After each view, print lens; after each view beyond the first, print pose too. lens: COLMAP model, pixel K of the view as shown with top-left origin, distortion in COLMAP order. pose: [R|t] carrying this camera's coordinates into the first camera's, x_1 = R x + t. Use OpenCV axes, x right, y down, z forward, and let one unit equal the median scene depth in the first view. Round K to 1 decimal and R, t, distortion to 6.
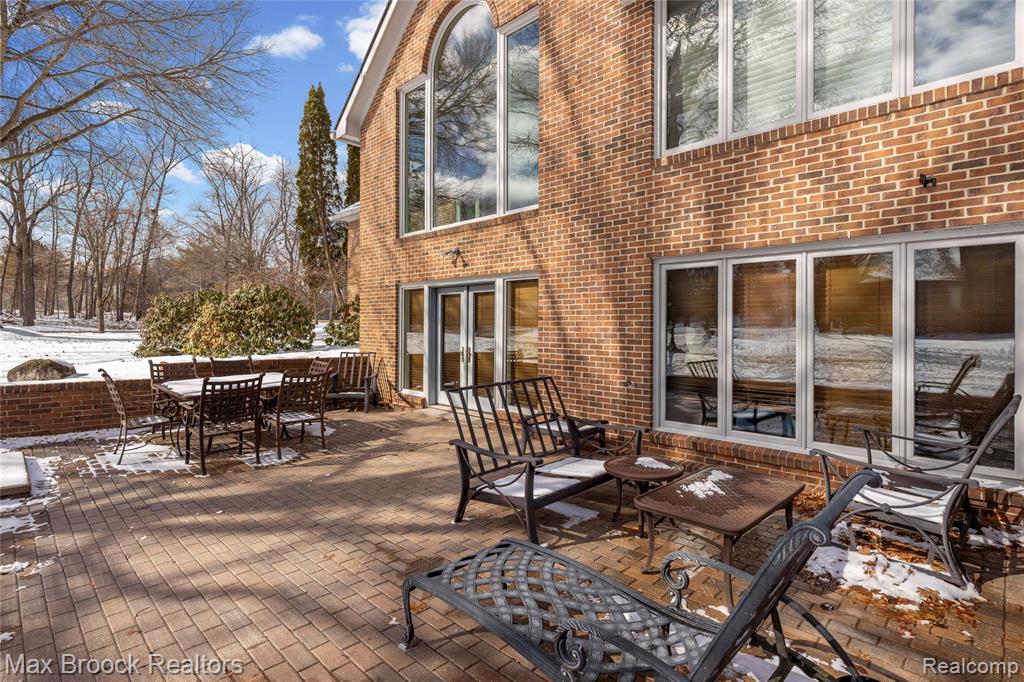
lens RADIAL K [[527.1, 0, 496.6], [0, 527.1, 337.4], [0, 0, 1]] dist [-0.004742, -0.001660]
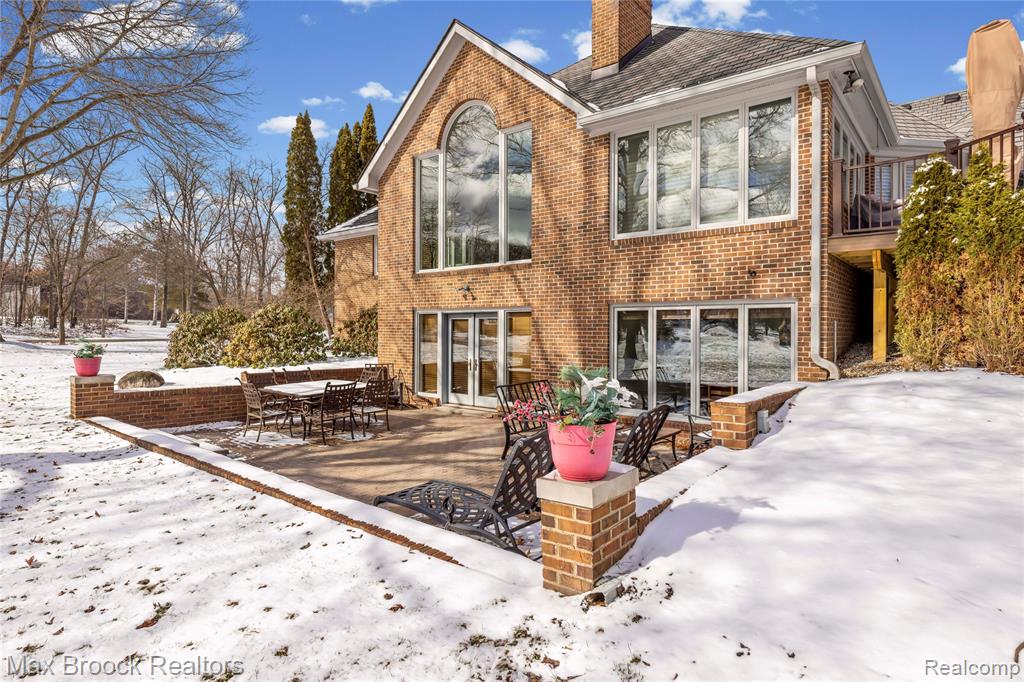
lens RADIAL K [[565.9, 0, 512.0], [0, 565.9, 341.0], [0, 0, 1]] dist [0.001645, 0.000158]
pose [[0.993236, -0.001389, 0.116103, -0.127884], [0.001732, 0.999994, -0.002852, -0.024132], [-0.116098, 0.003034, 0.993233, -0.439094]]
